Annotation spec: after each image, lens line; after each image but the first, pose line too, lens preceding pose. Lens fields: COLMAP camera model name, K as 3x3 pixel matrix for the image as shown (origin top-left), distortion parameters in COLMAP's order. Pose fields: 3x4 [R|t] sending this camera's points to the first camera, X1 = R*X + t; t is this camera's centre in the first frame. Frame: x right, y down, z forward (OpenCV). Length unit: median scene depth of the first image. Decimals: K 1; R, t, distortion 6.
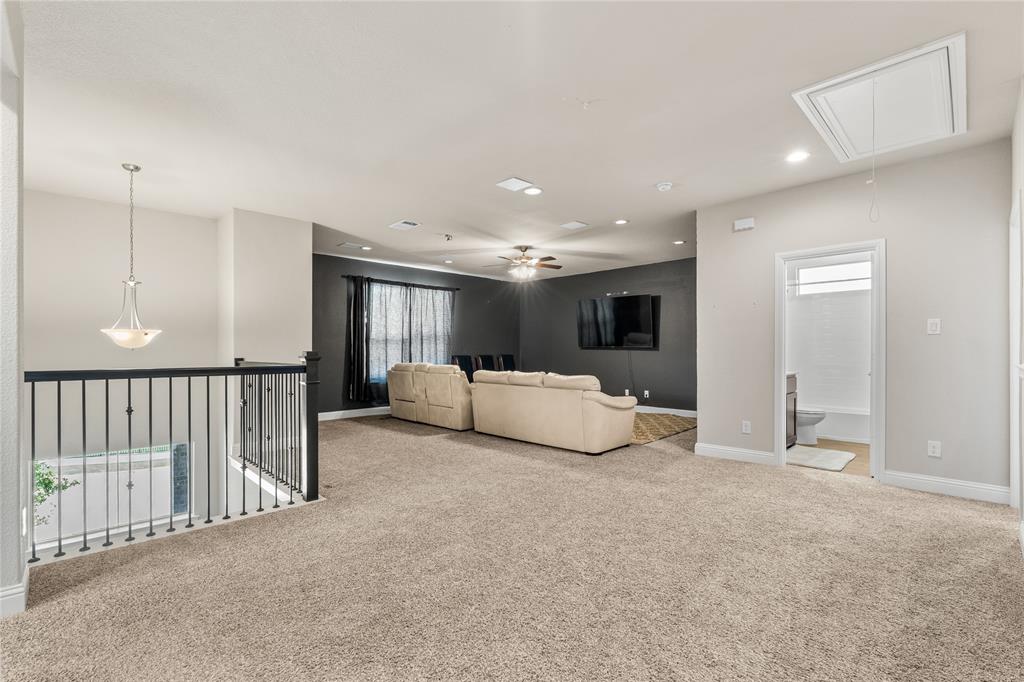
lens RADIAL K [[454.4, 0, 514.1], [0, 454.4, 345.3], [0, 0, 1]] dist [-0.005284, -0.000232]
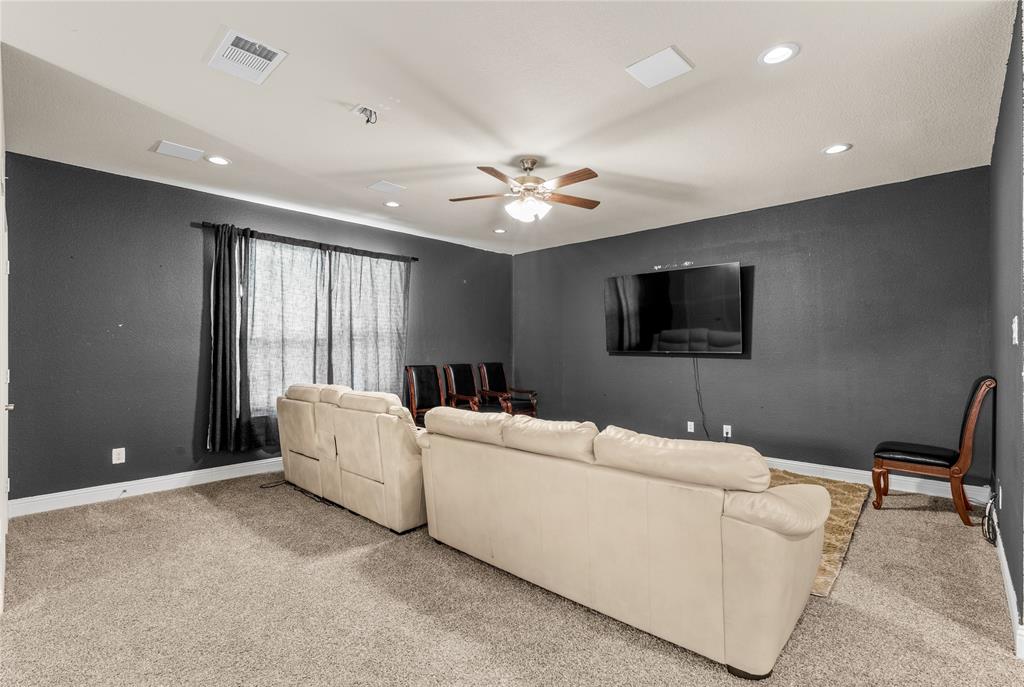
lens RADIAL K [[470.9, 0, 509.5], [0, 470.9, 344.6], [0, 0, 1]] dist [-0.008058, 0.000809]
pose [[0.999660, 0.000247, 0.026059, -0.012487], [-0.000224, 1.000000, -0.000911, -0.006732], [-0.026059, 0.000905, 0.999660, 0.409737]]
